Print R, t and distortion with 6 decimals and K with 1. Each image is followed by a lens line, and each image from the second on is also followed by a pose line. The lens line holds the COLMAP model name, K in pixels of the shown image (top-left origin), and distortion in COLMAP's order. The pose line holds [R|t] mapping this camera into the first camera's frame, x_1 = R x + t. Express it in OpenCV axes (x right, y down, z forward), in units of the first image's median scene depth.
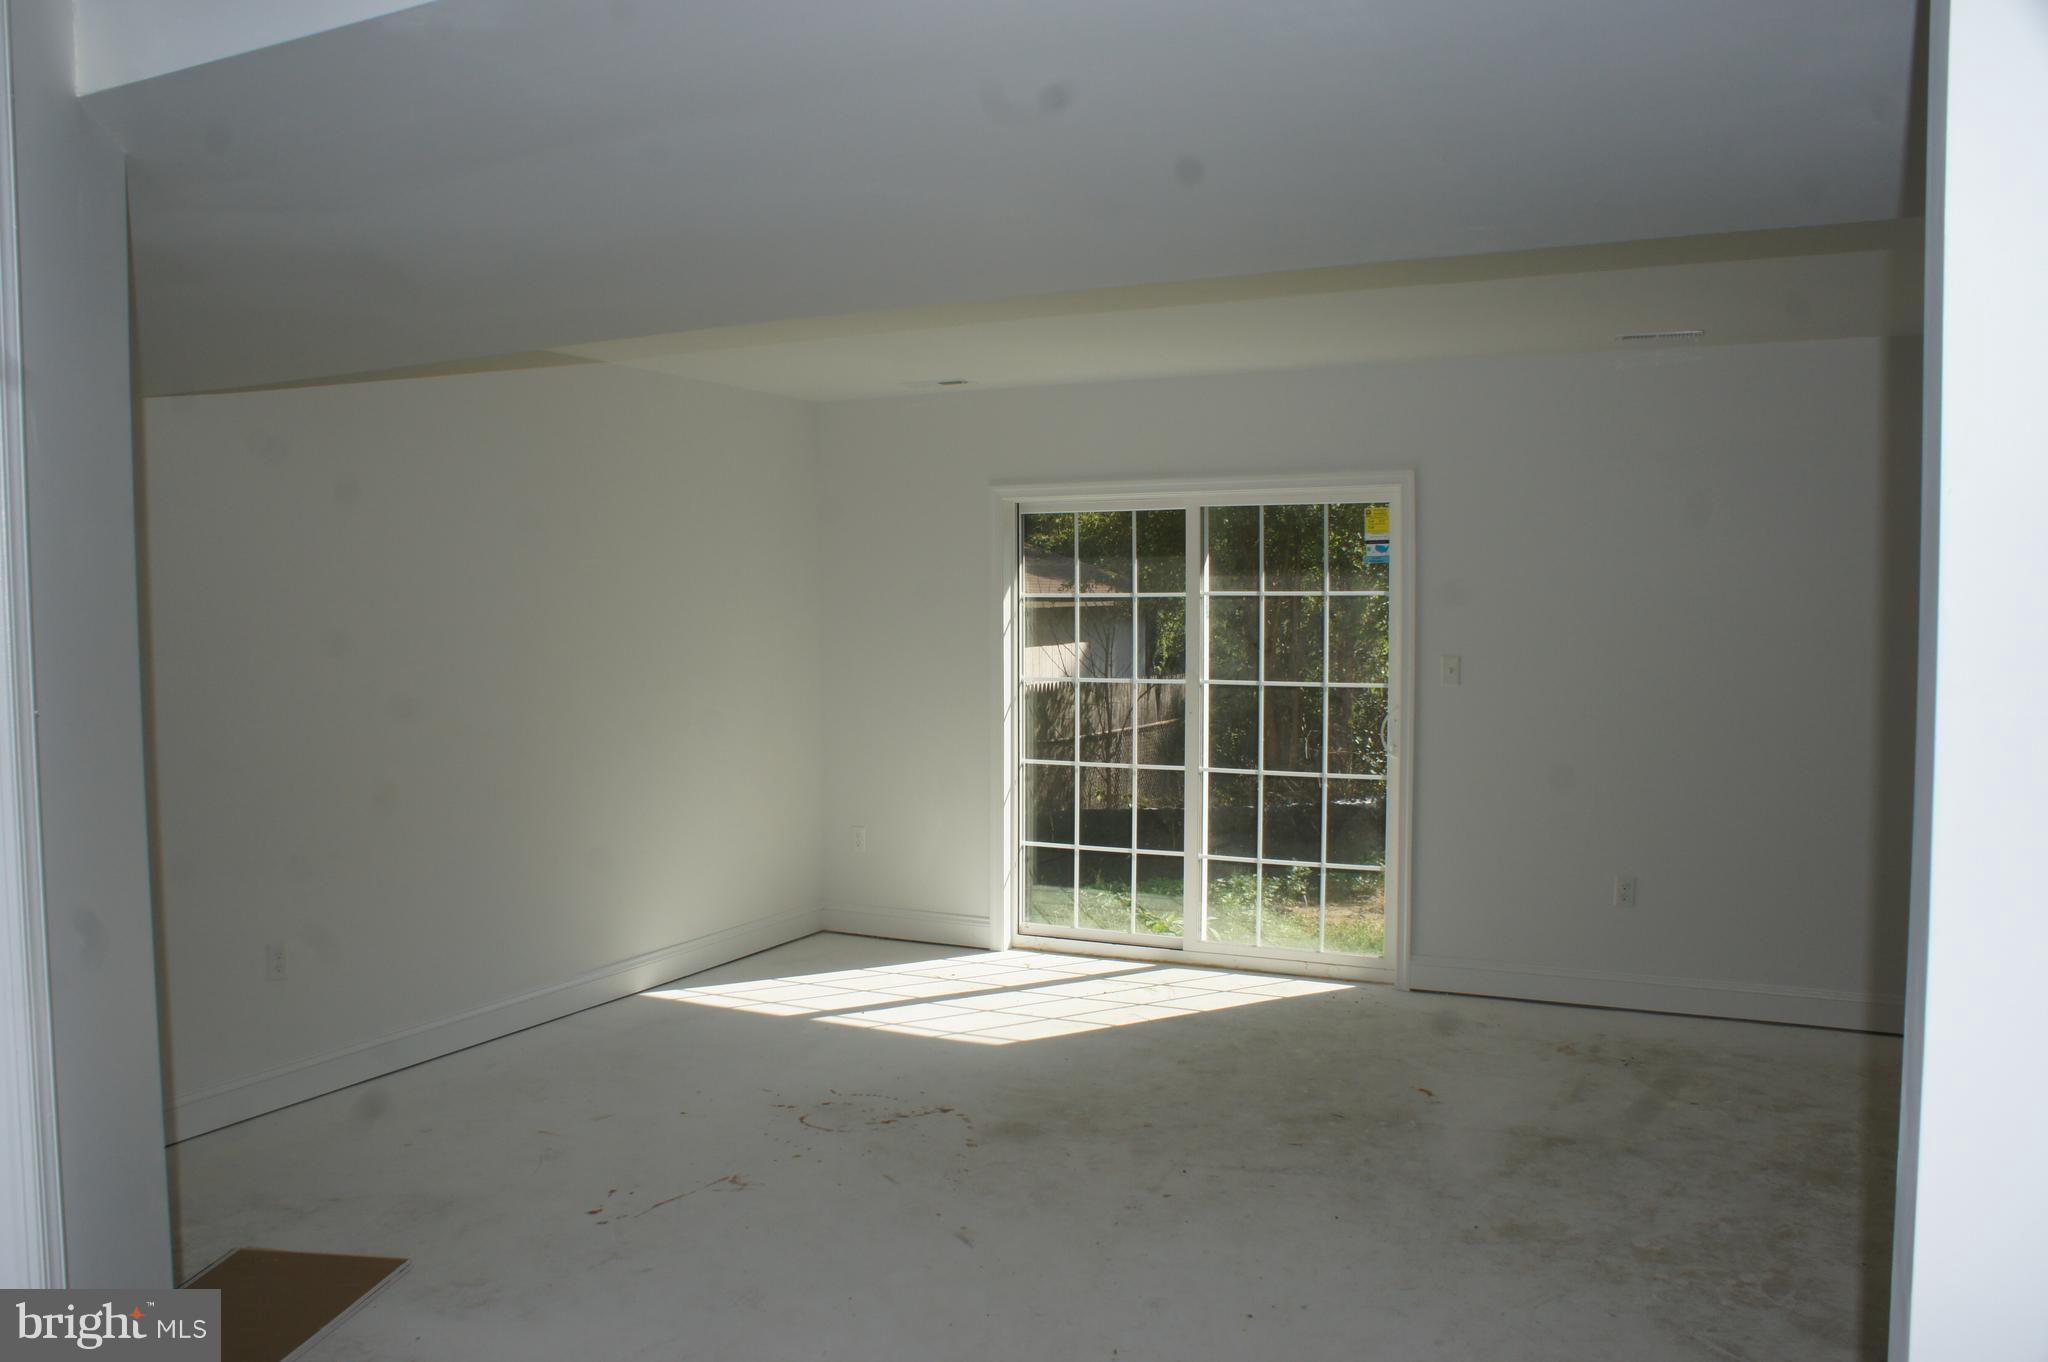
lens RADIAL K [[1579.2, 0, 1024.0], [0, 1579.2, 681.0], [0, 0, 1]] dist [-0.106733, 0.006544]
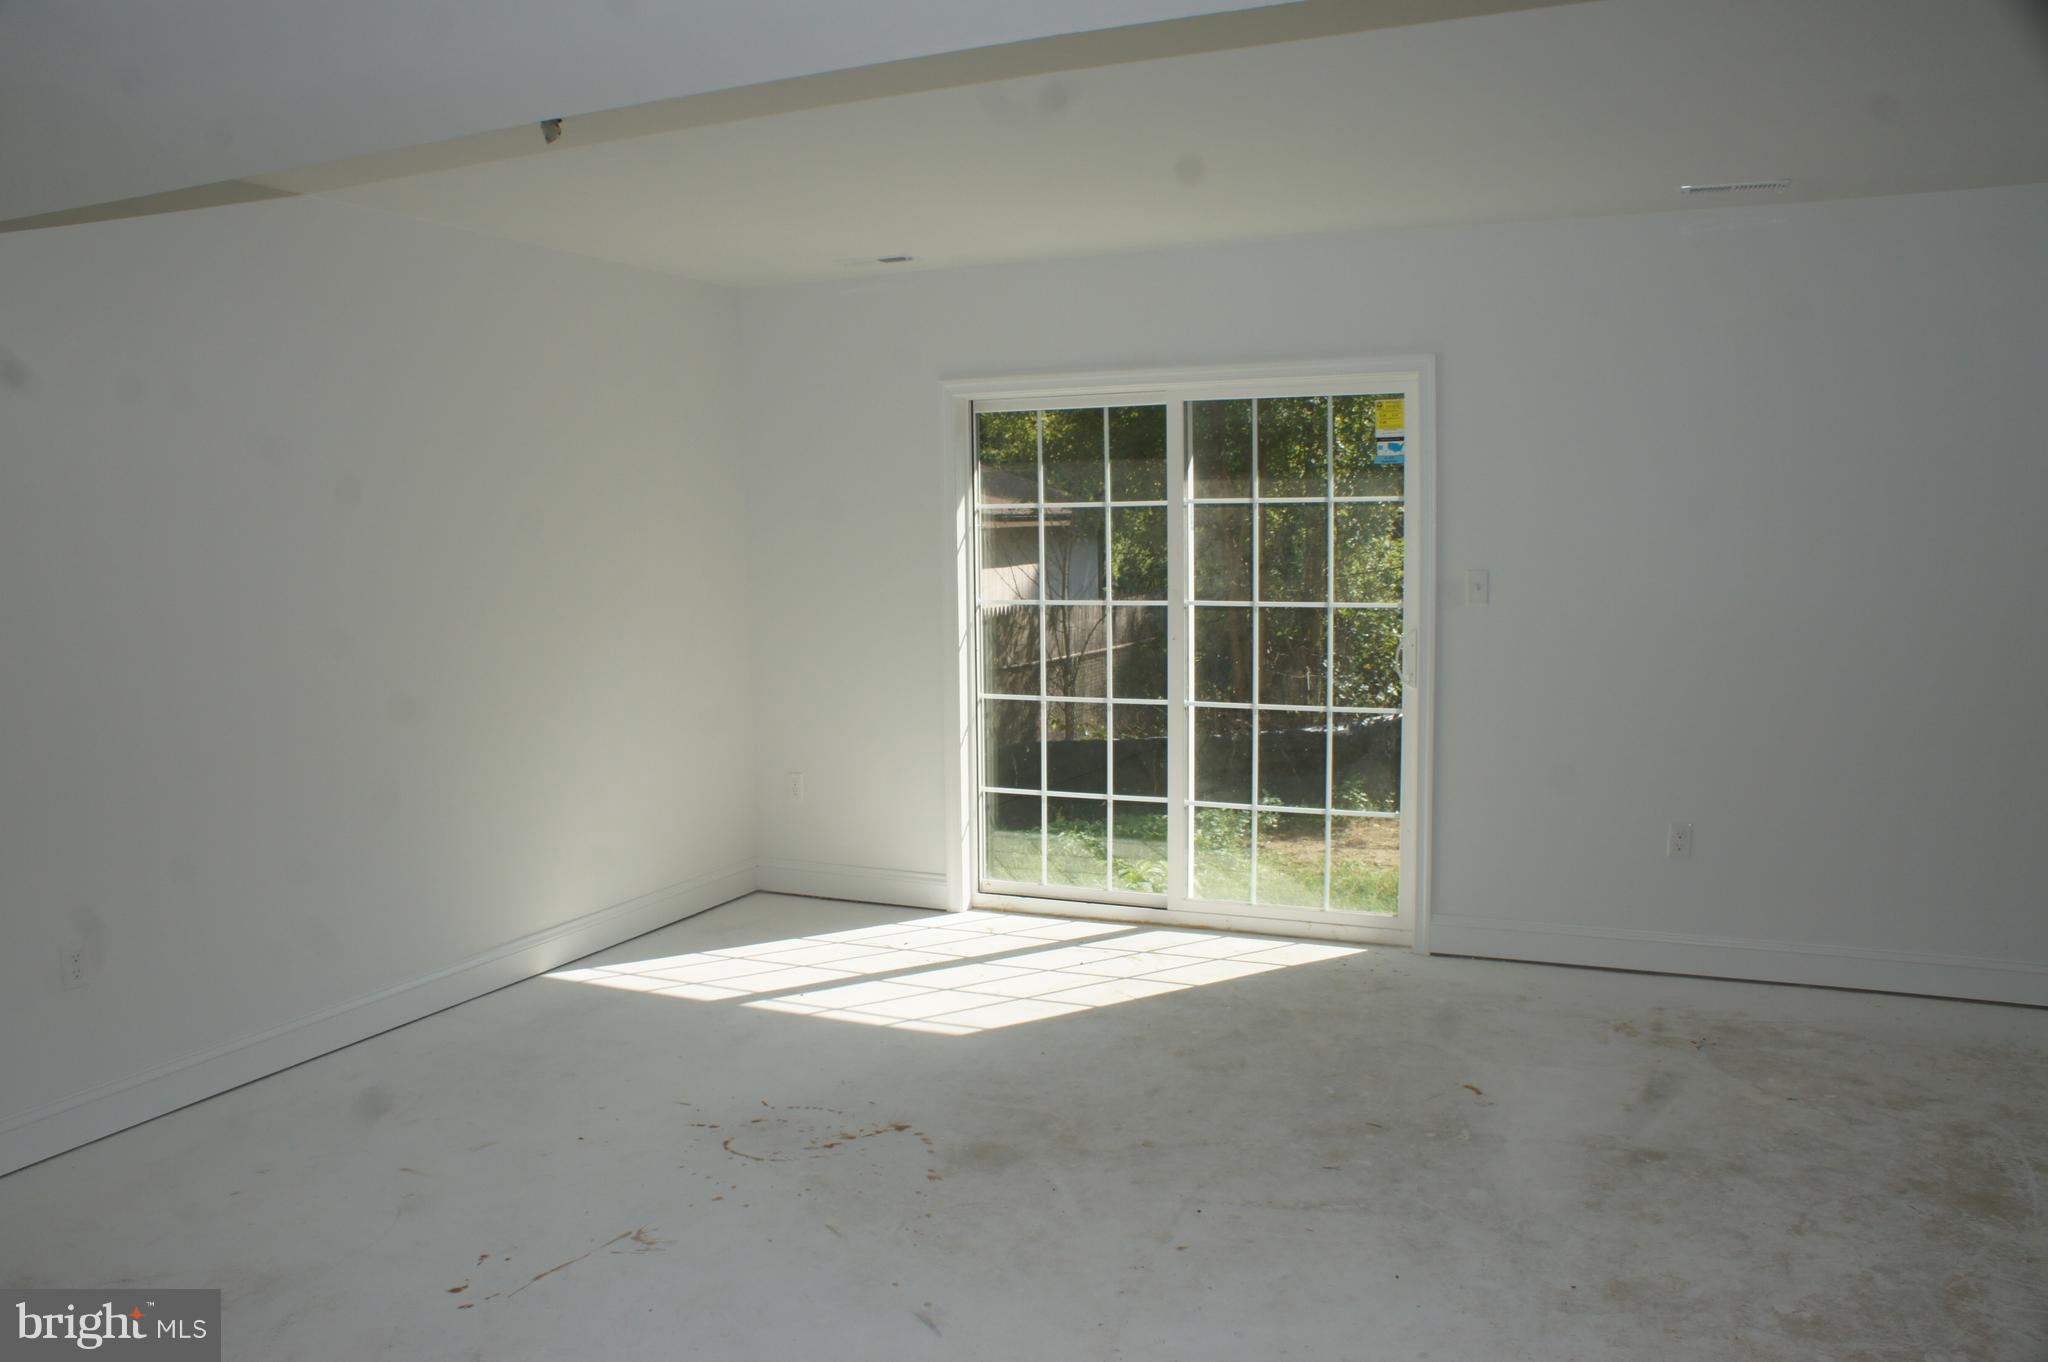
lens RADIAL K [[1579.2, 0, 1024.0], [0, 1579.2, 681.0], [0, 0, 1]] dist [-0.106733, 0.006544]
pose [[0.999334, -0.014012, 0.033696, -0.007386], [0.012360, 0.998735, 0.048734, -0.000110], [-0.034337, -0.048285, 0.998243, 0.141433]]
